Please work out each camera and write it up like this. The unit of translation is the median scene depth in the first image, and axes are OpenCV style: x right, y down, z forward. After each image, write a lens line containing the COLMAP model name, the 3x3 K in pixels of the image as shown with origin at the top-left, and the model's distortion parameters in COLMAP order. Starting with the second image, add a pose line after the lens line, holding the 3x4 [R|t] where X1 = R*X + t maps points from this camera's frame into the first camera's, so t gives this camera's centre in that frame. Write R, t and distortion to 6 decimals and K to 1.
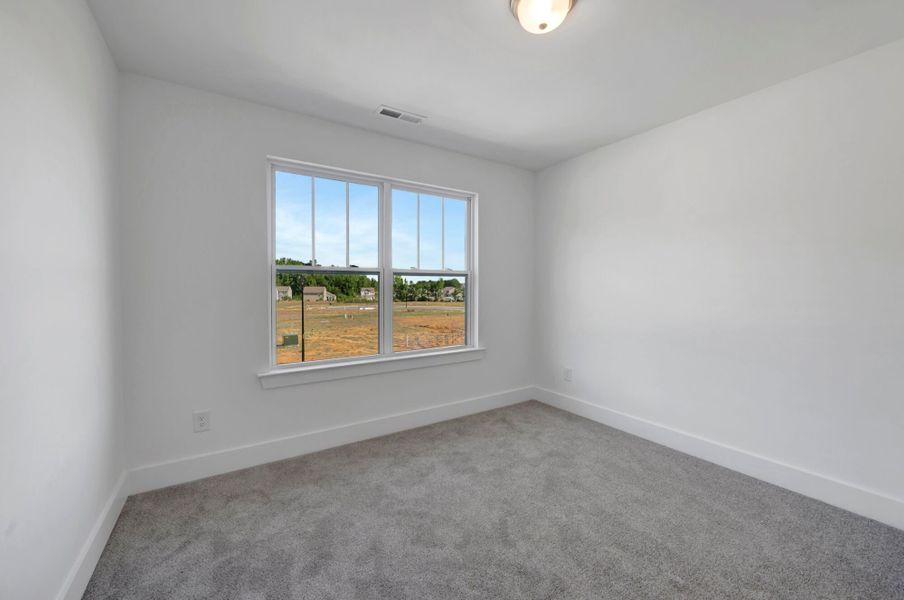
lens RADIAL K [[361.4, 0, 452.6], [0, 361.4, 288.6], [0, 0, 1]] dist [0.001298, -0.000017]
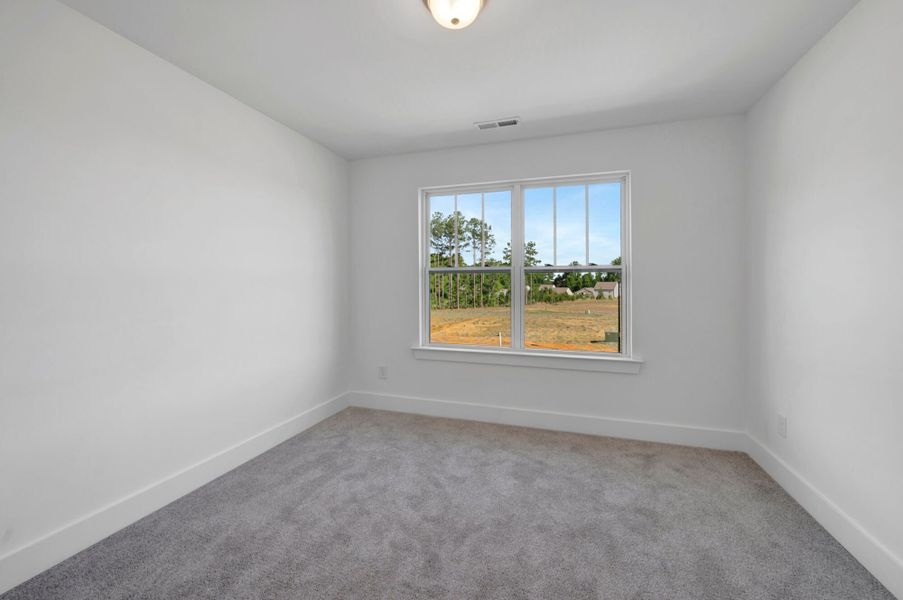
lens RADIAL K [[363.7, 0, 453.1], [0, 363.7, 278.4], [0, 0, 1]] dist [0.001399, 0.000110]
pose [[0.633241, -0.010786, -0.773879, 0.557279], [-0.004359, 0.999837, -0.017502, -0.002071], [0.773942, 0.014456, 0.633091, 0.205944]]
